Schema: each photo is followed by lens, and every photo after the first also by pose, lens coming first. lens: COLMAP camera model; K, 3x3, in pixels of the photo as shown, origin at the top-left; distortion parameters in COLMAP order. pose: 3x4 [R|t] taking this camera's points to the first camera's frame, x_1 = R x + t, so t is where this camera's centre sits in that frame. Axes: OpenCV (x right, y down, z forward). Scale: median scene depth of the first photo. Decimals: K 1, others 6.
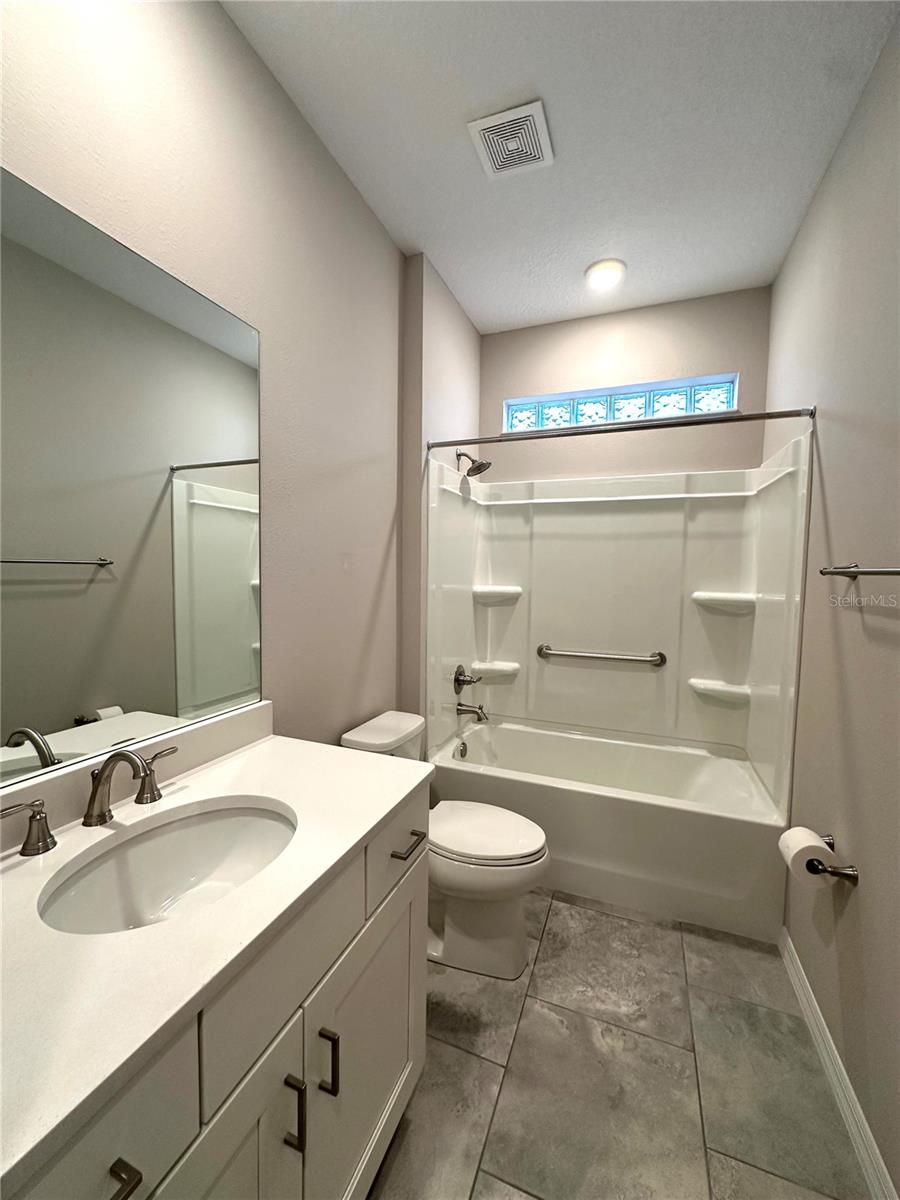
lens RADIAL K [[481.0, 0, 449.3], [0, 481.0, 598.3], [0, 0, 1]] dist [-0.002770, 0.000011]
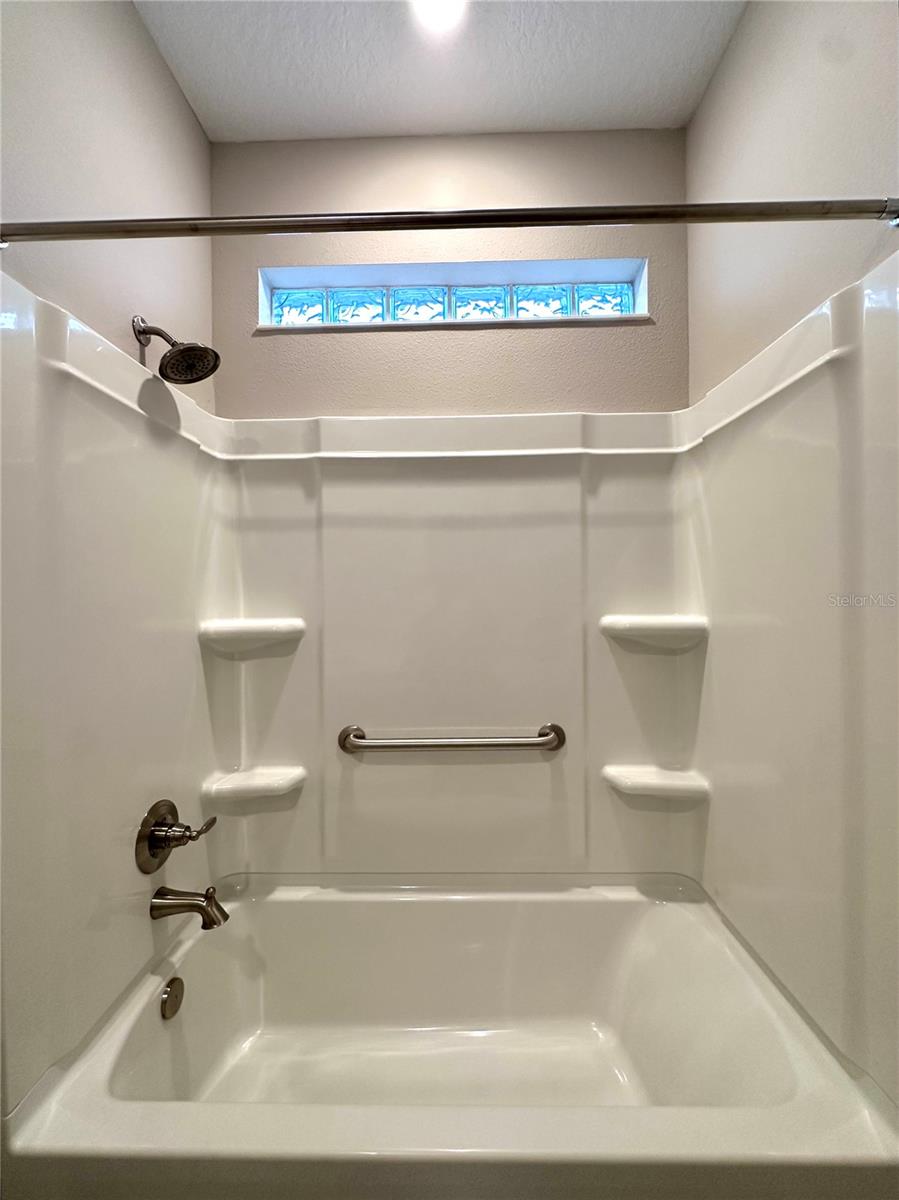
lens RADIAL K [[481.0, 0, 449.8], [0, 481.0, 600.2], [0, 0, 1]] dist [-0.002770, 0.000011]
pose [[0.935962, -0.026175, 0.351126, 0.122846], [0.046359, 0.997713, -0.049199, -0.011339], [-0.349035, 0.062326, 0.935035, 0.486527]]
